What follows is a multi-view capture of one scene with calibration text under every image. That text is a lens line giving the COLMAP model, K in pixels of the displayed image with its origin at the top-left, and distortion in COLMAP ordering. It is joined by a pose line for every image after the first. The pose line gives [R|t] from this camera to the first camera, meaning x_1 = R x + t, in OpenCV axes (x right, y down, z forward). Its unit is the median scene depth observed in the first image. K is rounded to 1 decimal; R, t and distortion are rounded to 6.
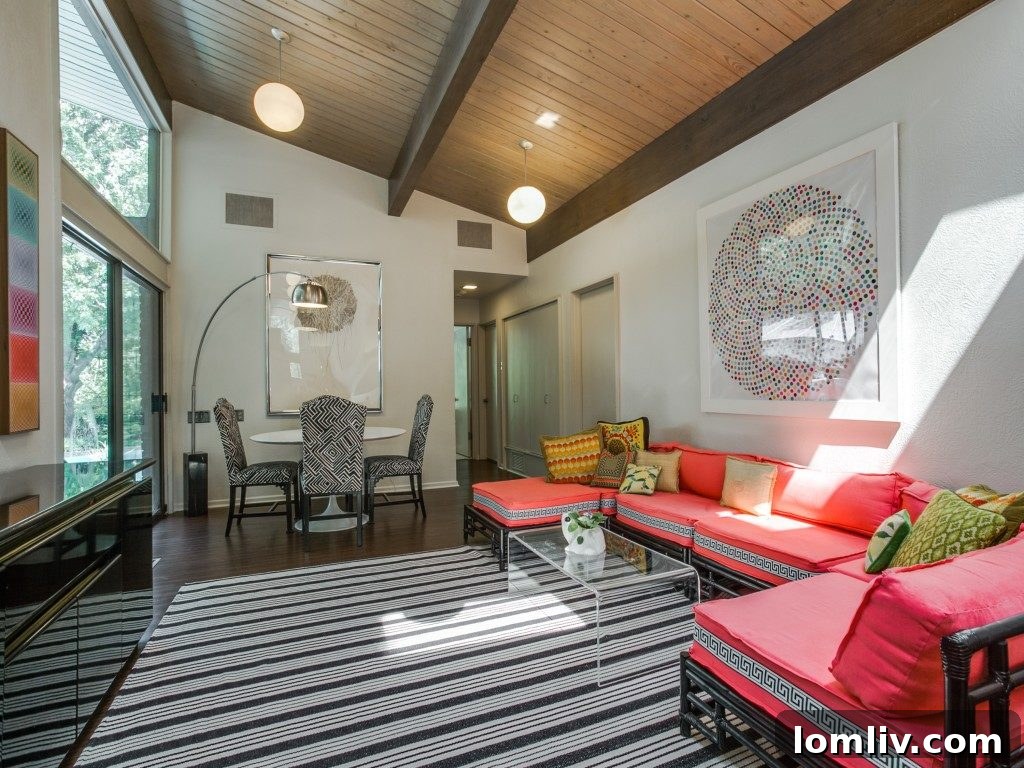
lens RADIAL K [[490.7, 0, 518.2], [0, 490.7, 385.1], [0, 0, 1]] dist [-0.002363, -0.000113]
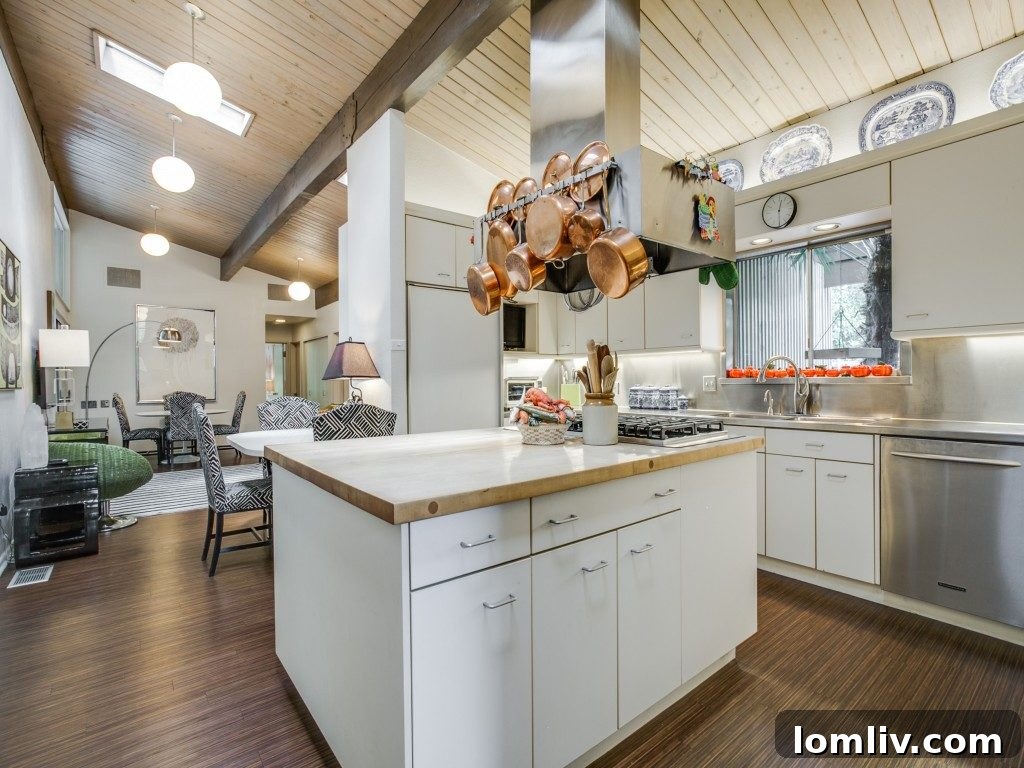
lens RADIAL K [[490.7, 0, 518.2], [0, 490.7, 385.1], [0, 0, 1]] dist [-0.002363, -0.000113]
pose [[0.965772, -0.000573, 0.259393, 0.292951], [-0.004116, 0.999838, 0.017533, -0.033156], [-0.259361, -0.018001, 0.965613, -0.913051]]
